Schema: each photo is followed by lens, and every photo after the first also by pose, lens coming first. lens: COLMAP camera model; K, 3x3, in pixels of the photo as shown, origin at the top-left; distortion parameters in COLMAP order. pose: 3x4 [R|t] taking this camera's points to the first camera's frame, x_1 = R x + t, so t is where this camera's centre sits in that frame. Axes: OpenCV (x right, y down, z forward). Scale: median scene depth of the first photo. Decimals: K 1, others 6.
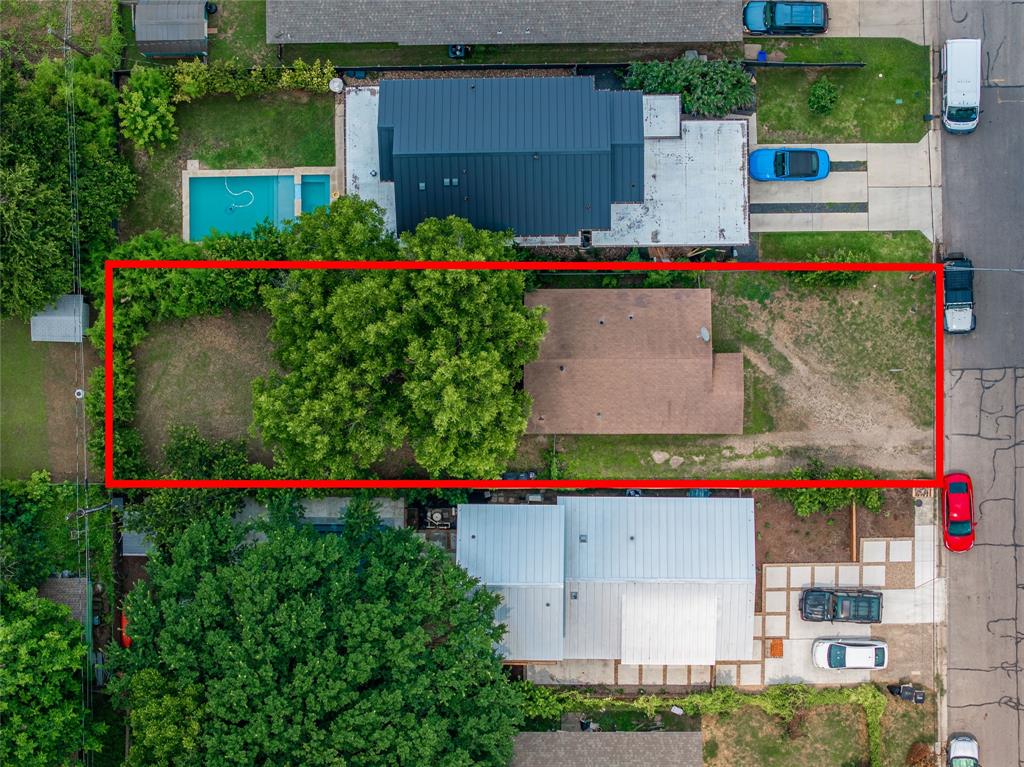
lens RADIAL K [[2086.7, 0, 515.4], [0, 2086.7, 385.2], [0, 0, 1]] dist [-0.024934, 0.000000]
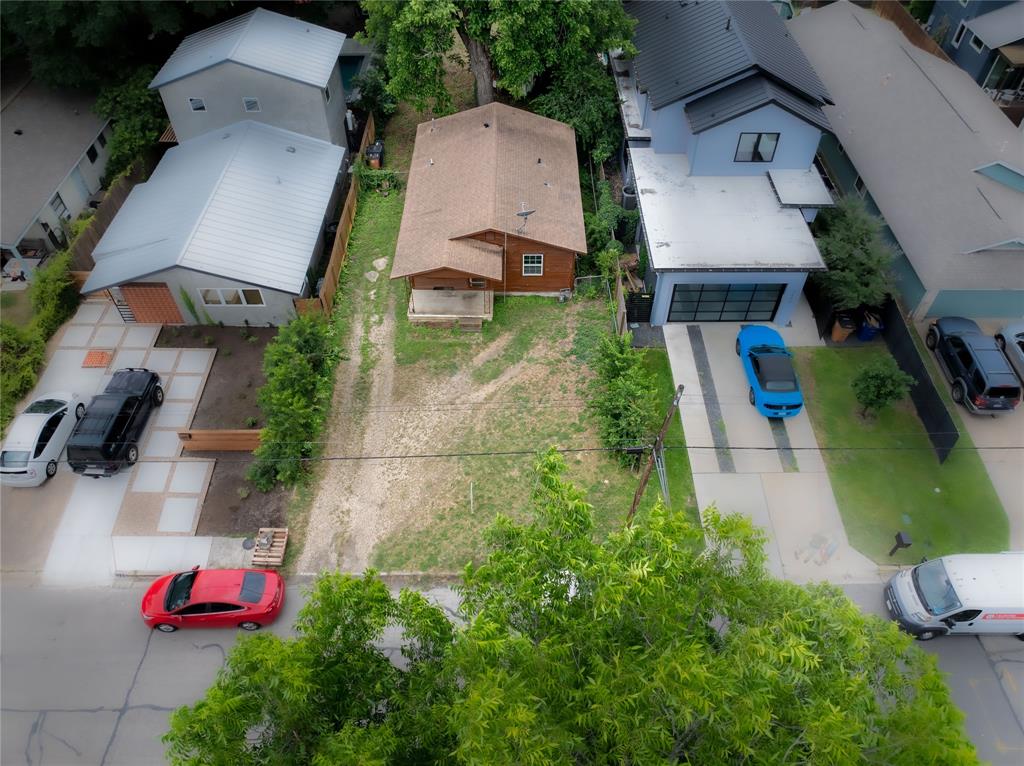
lens RADIAL K [[719.6, 0, 512.5], [0, 719.6, 378.9], [0, 0, 1]] dist [-0.038494, 0.008255]
pose [[-0.005177, 0.753738, -0.657155, 0.292449], [-0.999979, -0.001372, 0.006305, -0.020285], [0.003851, 0.657174, 0.753729, 0.814424]]
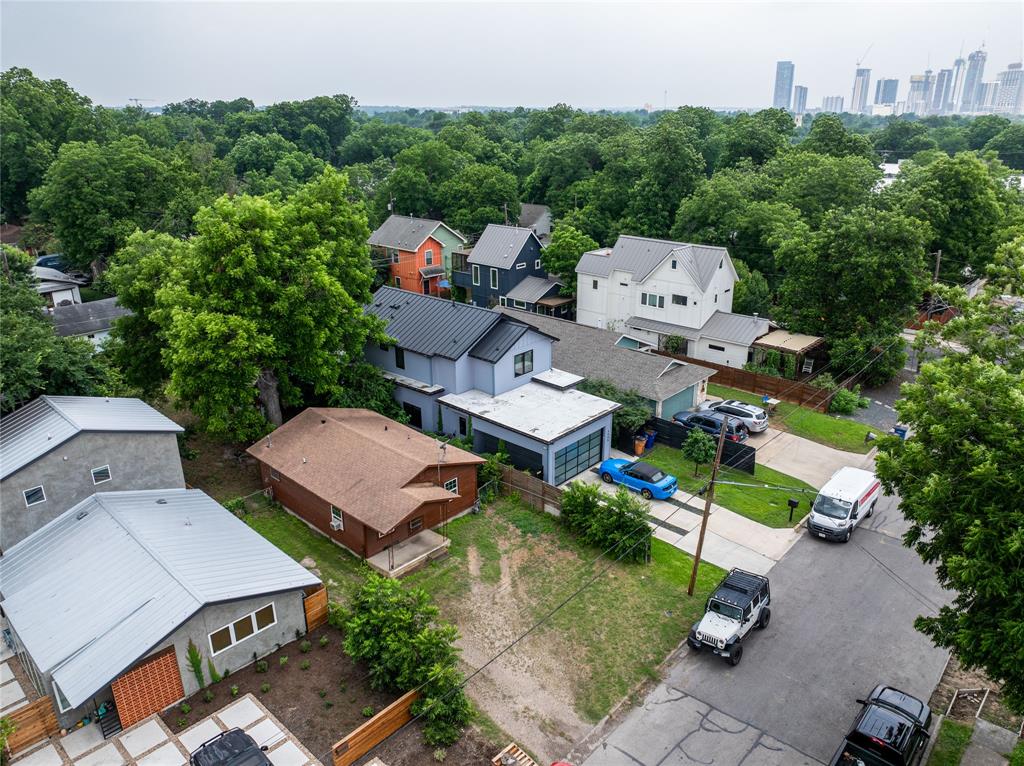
lens RADIAL K [[719.6, 0, 510.2], [0, 719.6, 385.7], [0, 0, 1]] dist [-0.038494, 0.008255]
pose [[0.729323, 0.243678, -0.639304, 0.292638], [-0.684158, 0.265220, -0.679401, 0.154082], [0.004001, 0.932887, 0.360146, 0.832476]]
